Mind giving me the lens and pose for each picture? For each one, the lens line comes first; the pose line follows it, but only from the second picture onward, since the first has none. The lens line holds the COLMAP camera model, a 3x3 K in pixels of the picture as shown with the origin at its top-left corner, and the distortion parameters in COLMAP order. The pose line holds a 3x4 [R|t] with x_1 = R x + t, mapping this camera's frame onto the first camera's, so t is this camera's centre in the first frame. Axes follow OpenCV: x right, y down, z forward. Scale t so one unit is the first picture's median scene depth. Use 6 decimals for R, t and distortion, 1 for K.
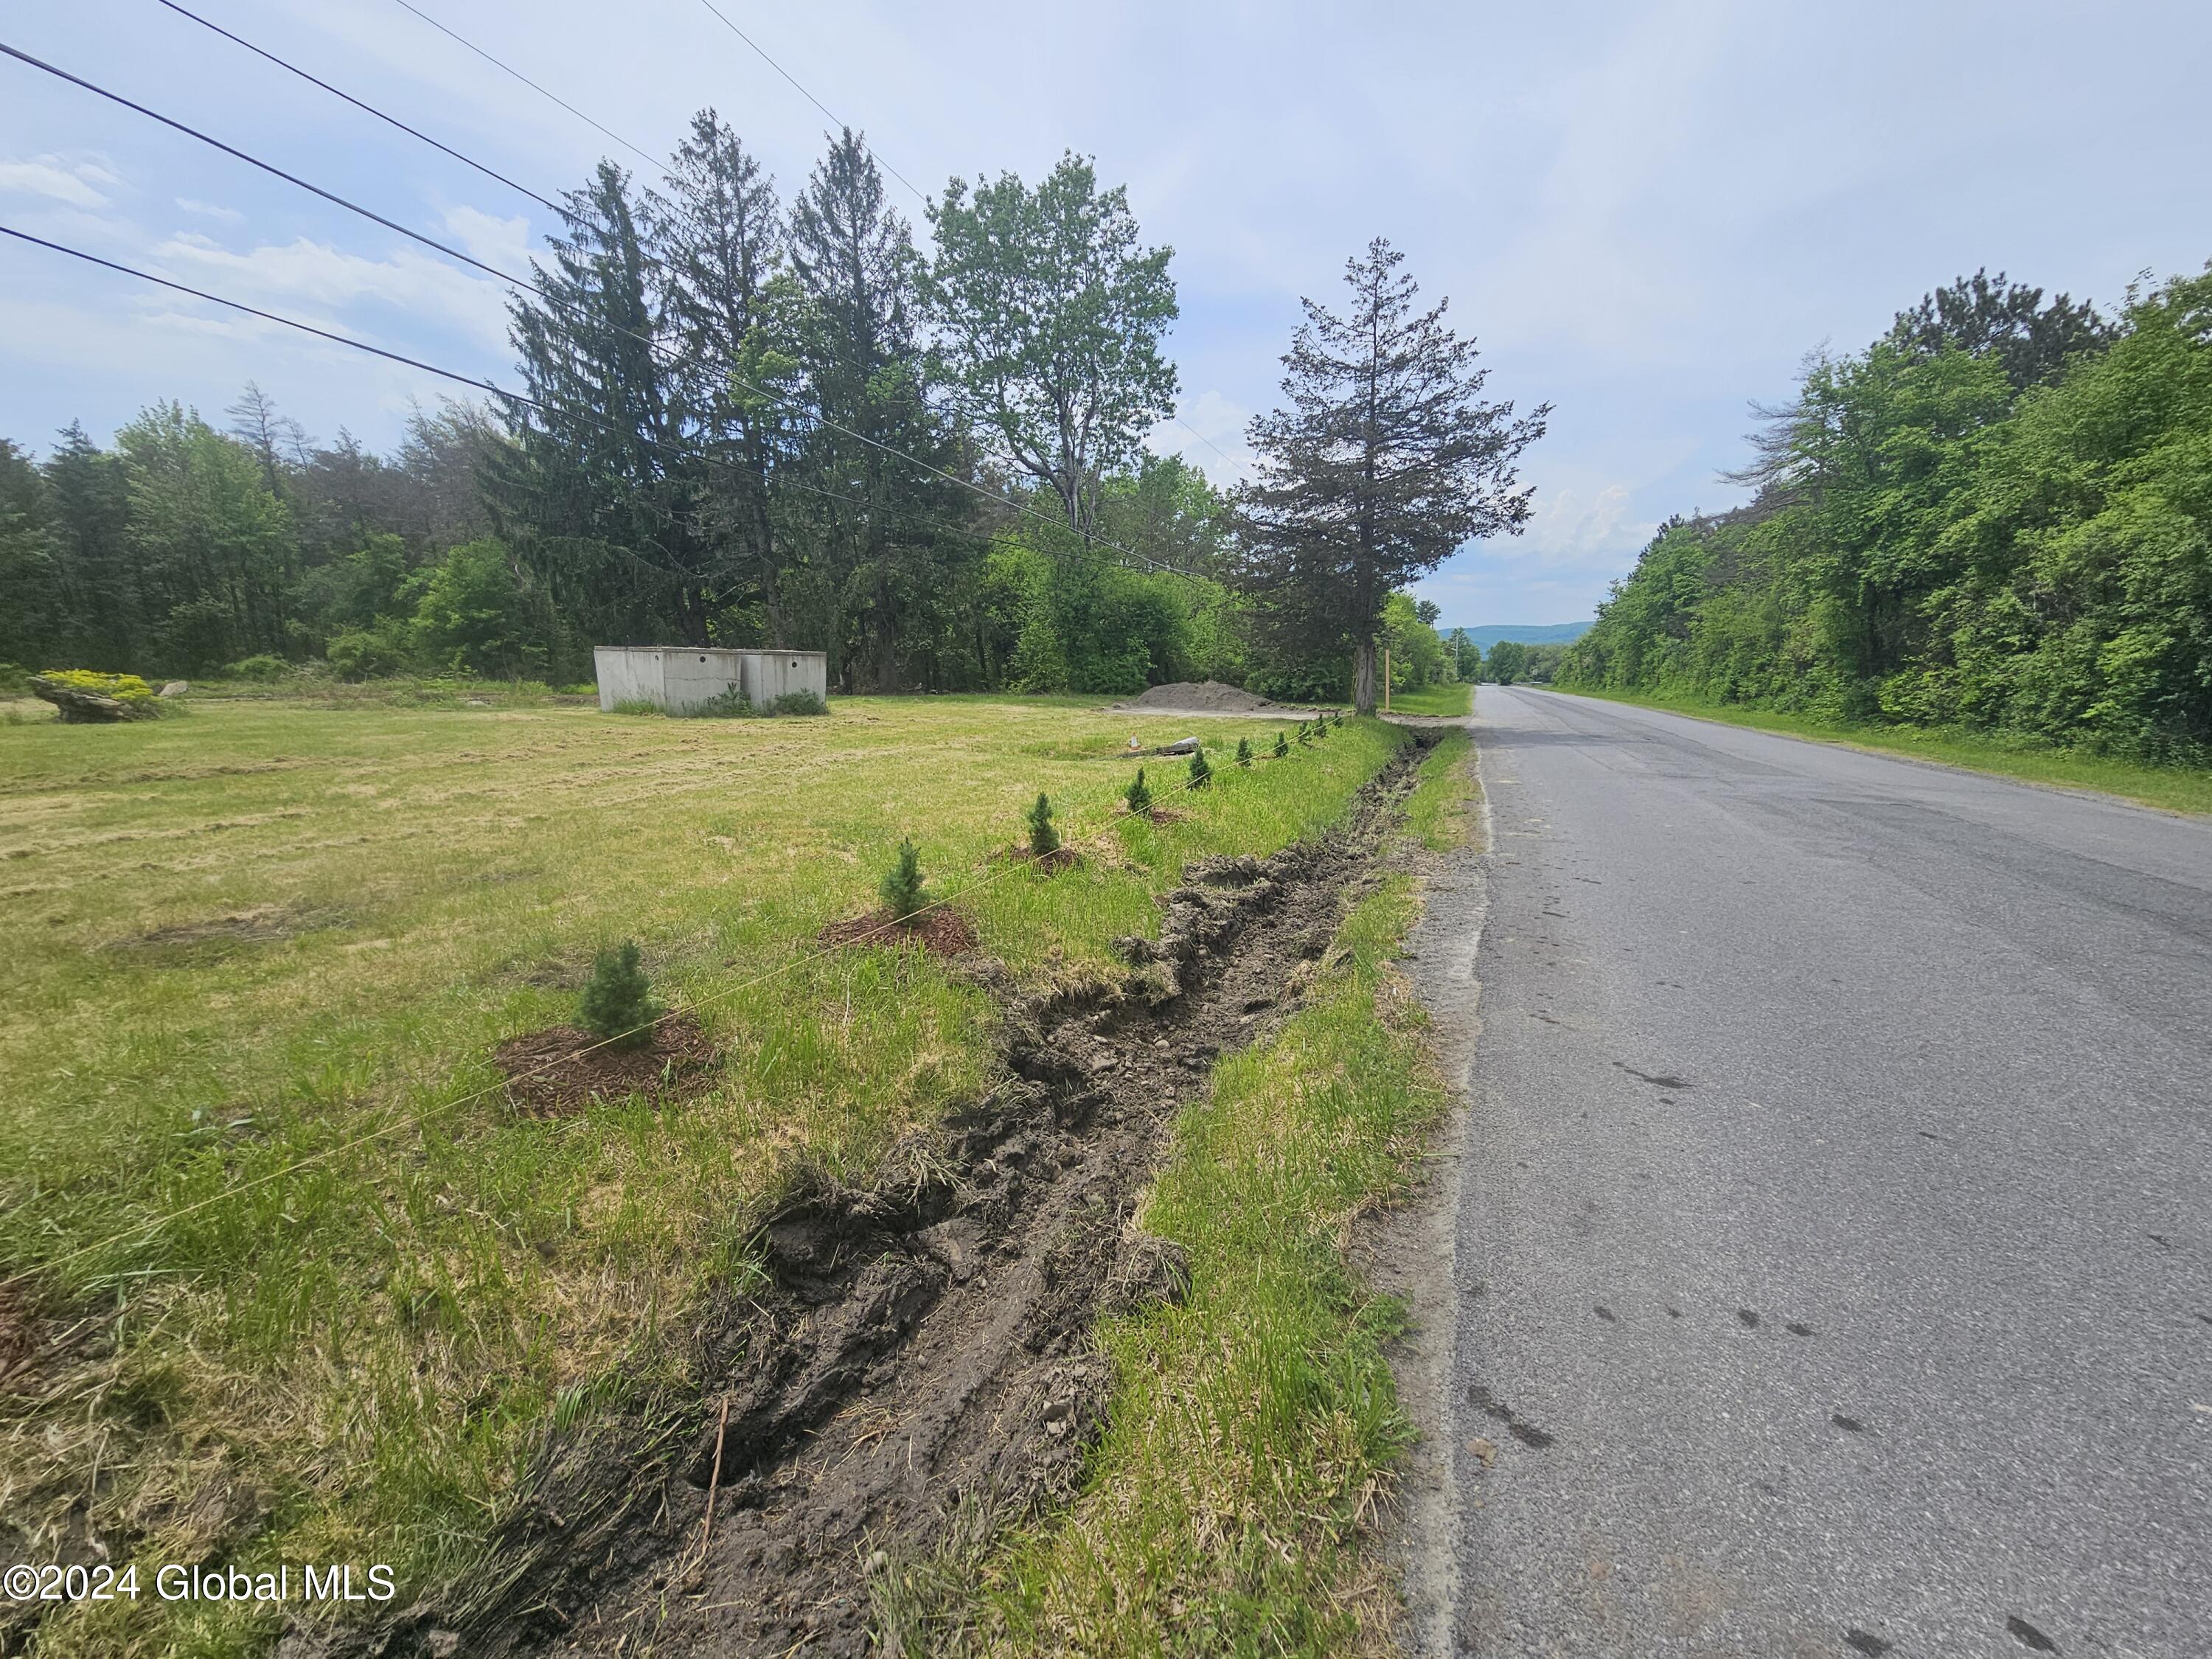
lens RADIAL K [[902.3, 0, 1103.0], [0, 902.3, 827.9], [0, 0, 1]] dist [-0.000448, 0.000033]
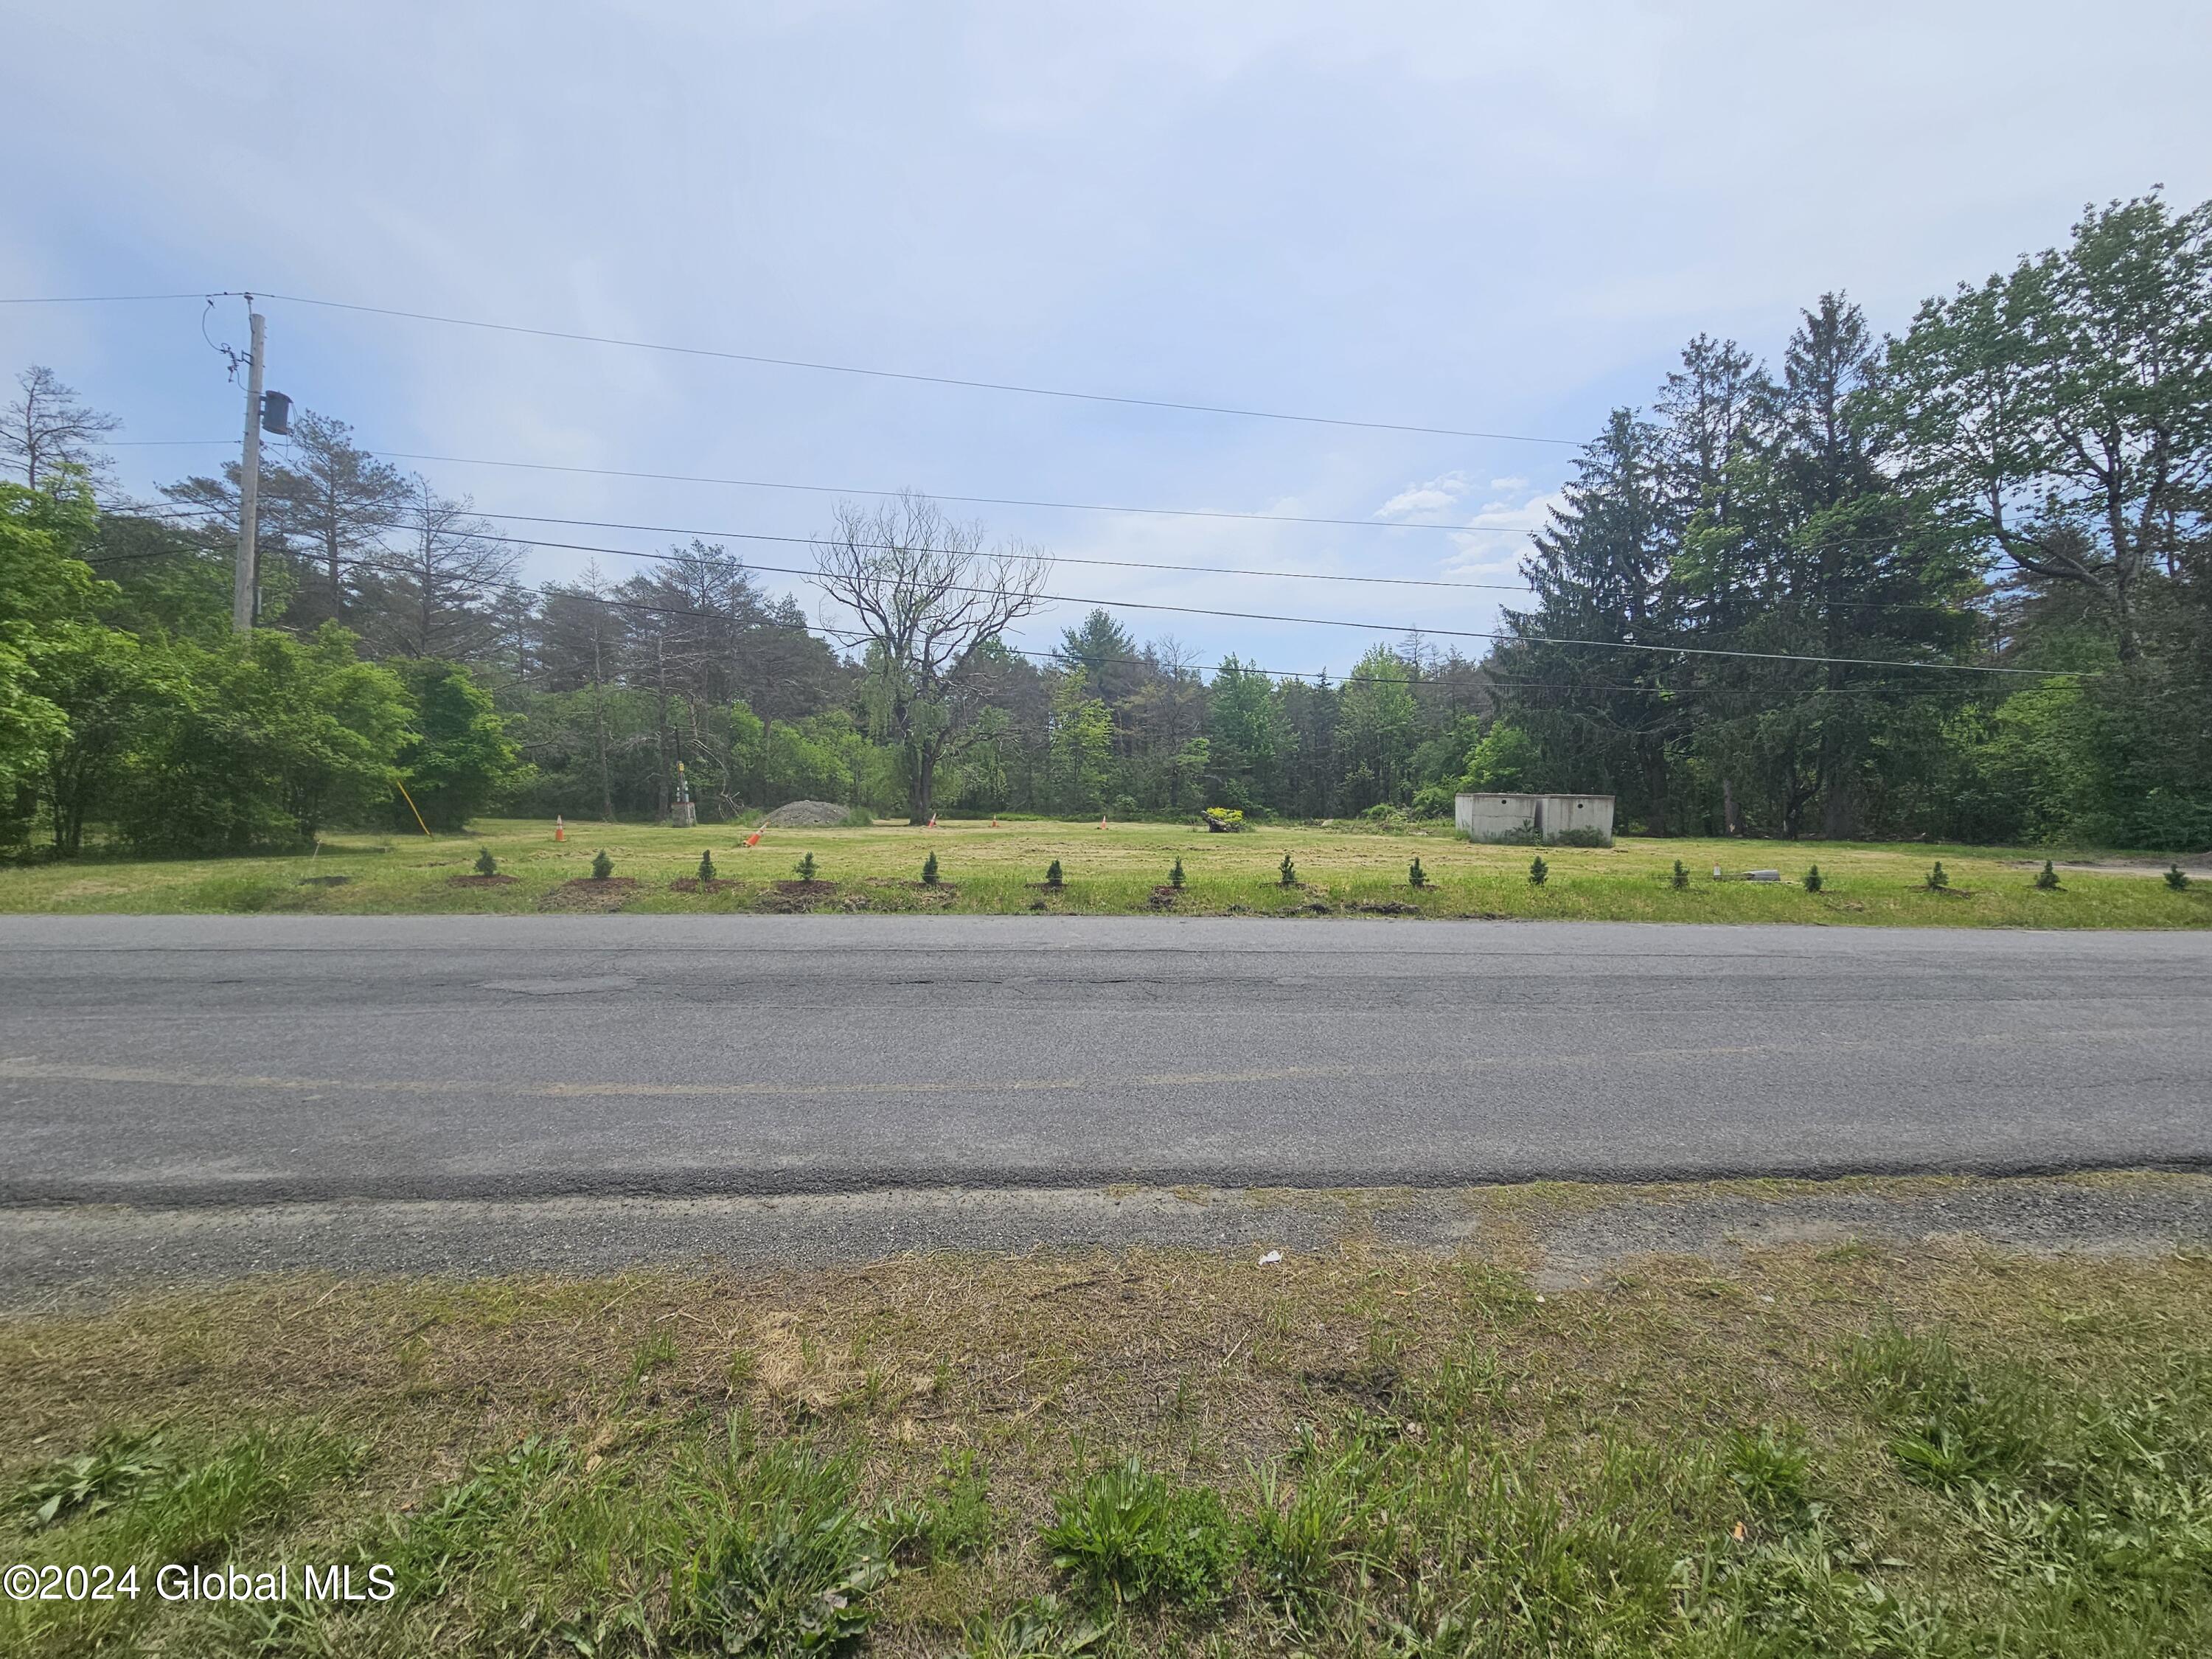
lens RADIAL K [[902.3, 0, 1104.5], [0, 902.3, 829.6], [0, 0, 1]] dist [-0.000448, 0.000033]
pose [[0.430820, 0.022164, -0.902166, 0.291767], [-0.168136, 0.984165, -0.056113, 0.016532], [0.886637, 0.175861, 0.427724, -0.053838]]
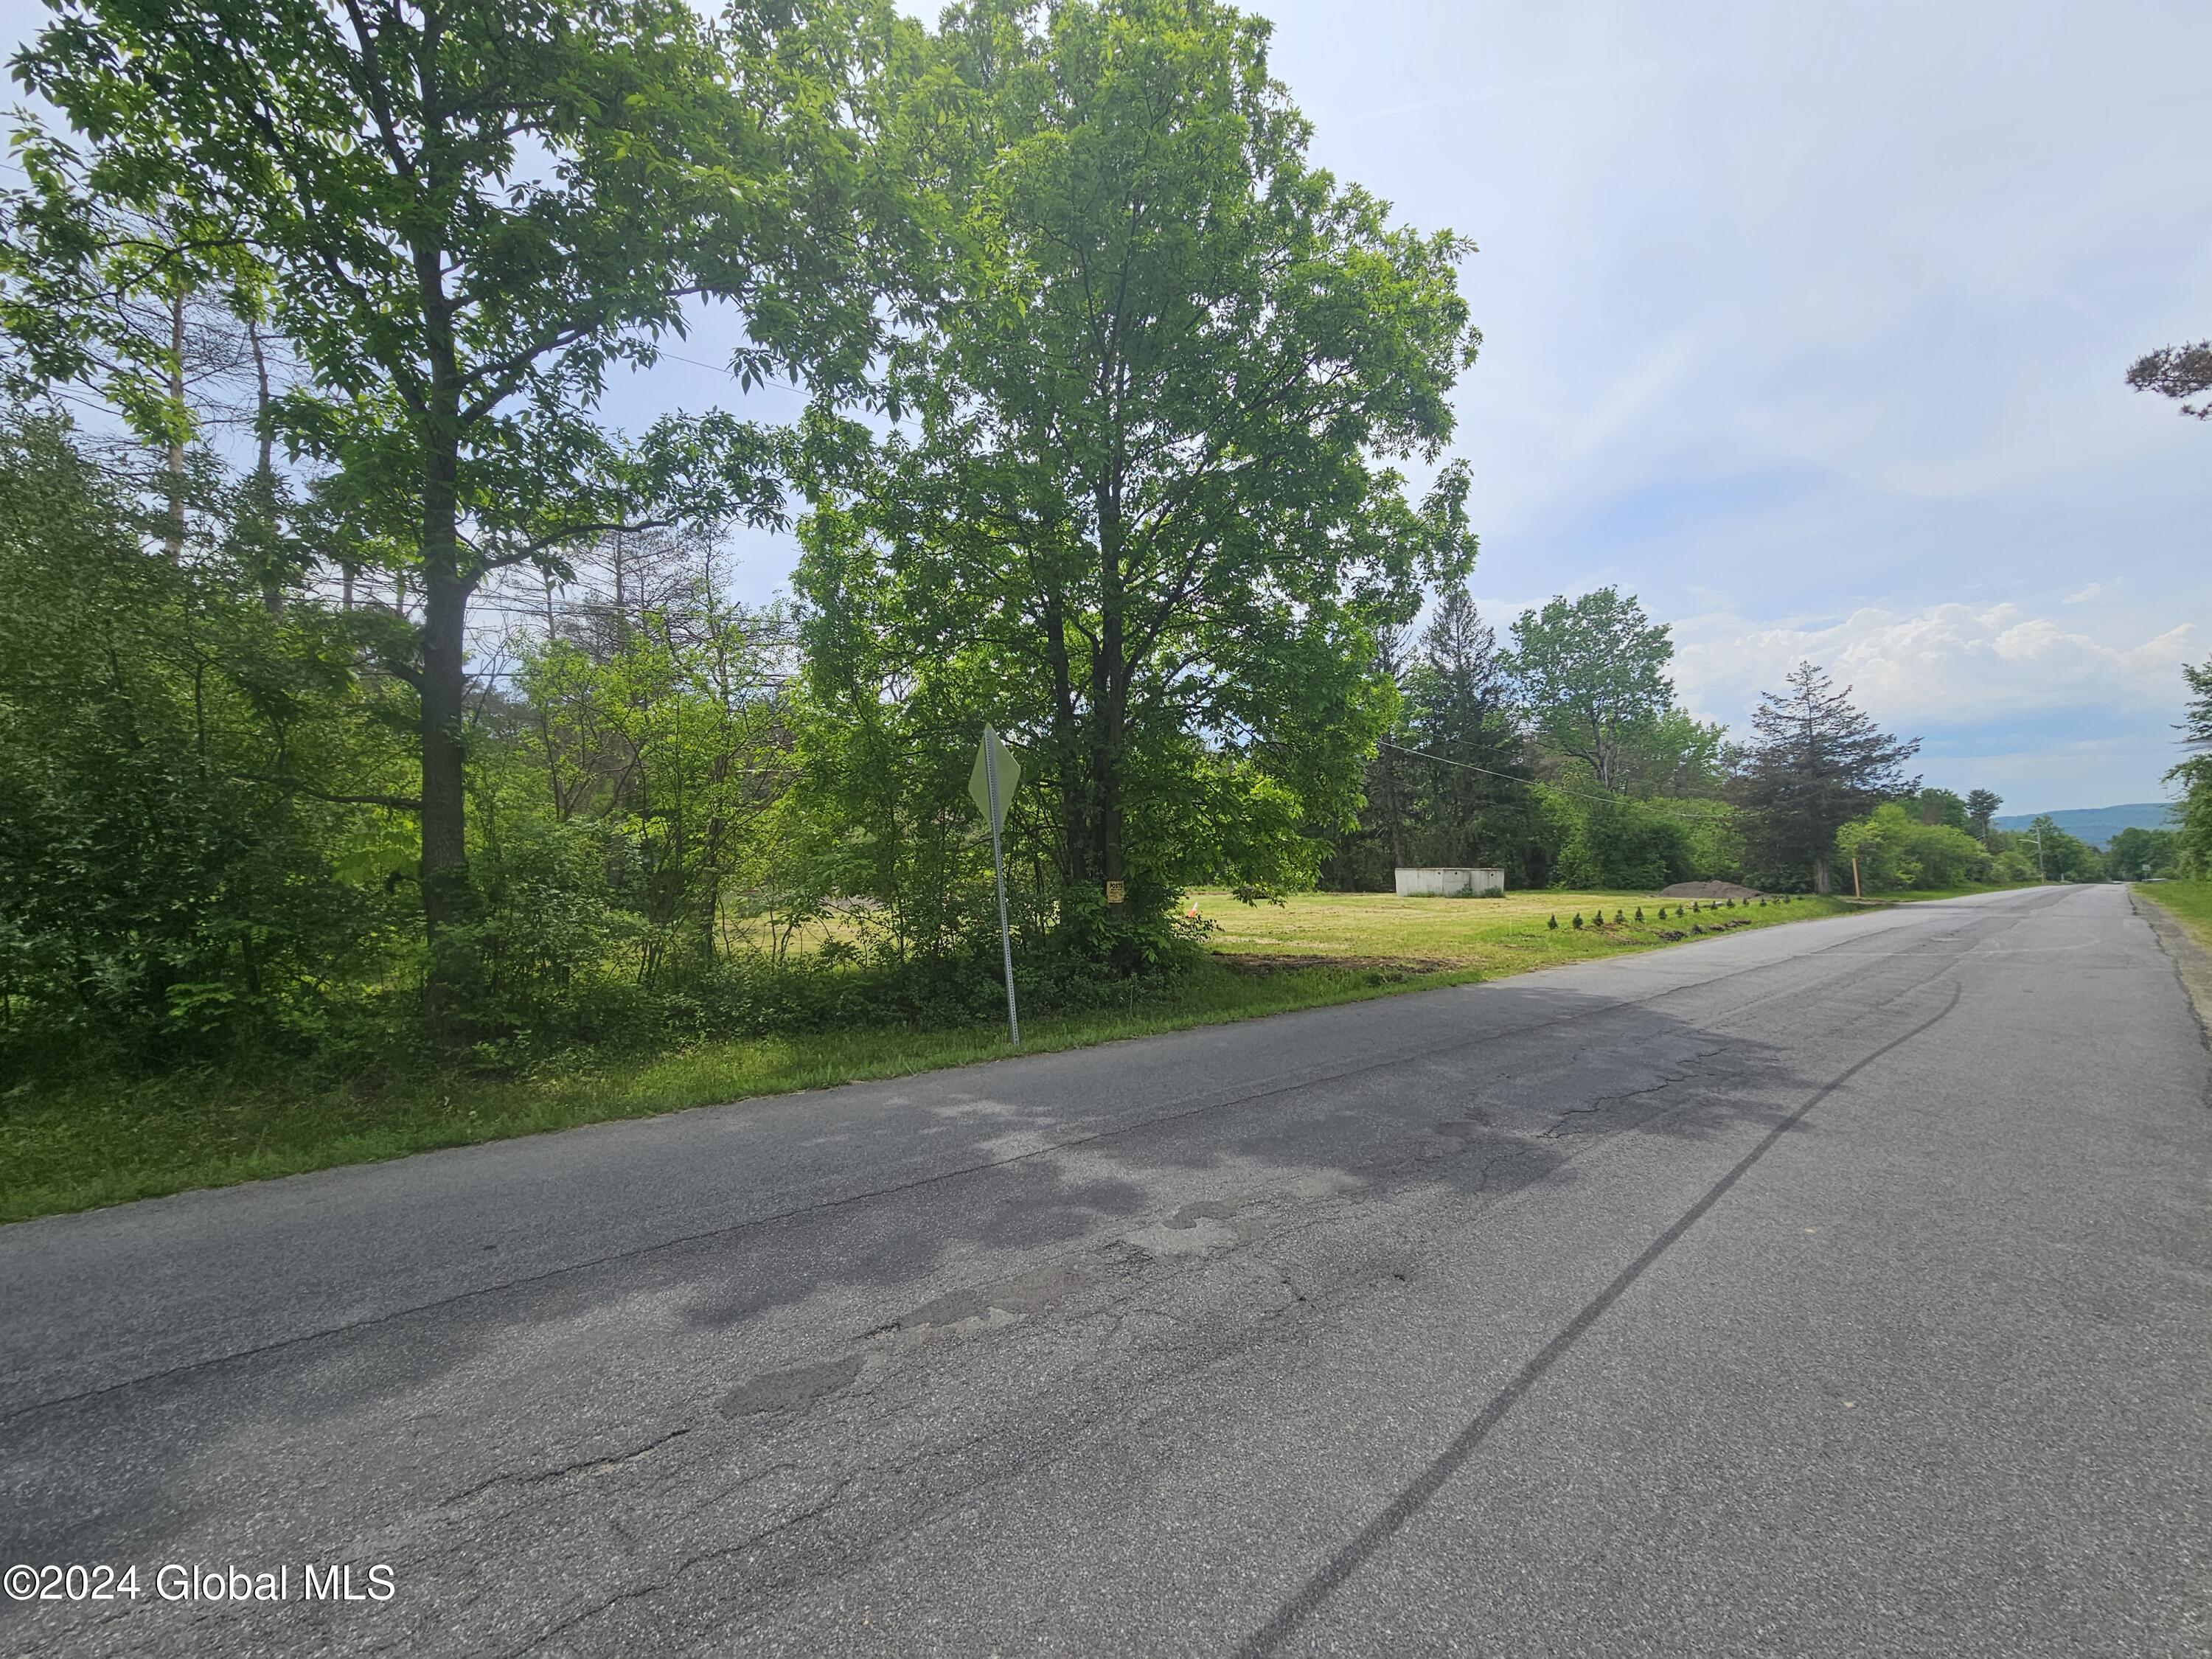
lens RADIAL K [[902.3, 0, 1113.7], [0, 902.3, 836.7], [0, 0, 1]] dist [-0.000448, 0.000033]
pose [[0.899624, -0.034591, -0.435292, -0.129161], [-0.059654, 0.977776, -0.200988, 0.131810], [0.432571, 0.206781, 0.877567, -0.791869]]
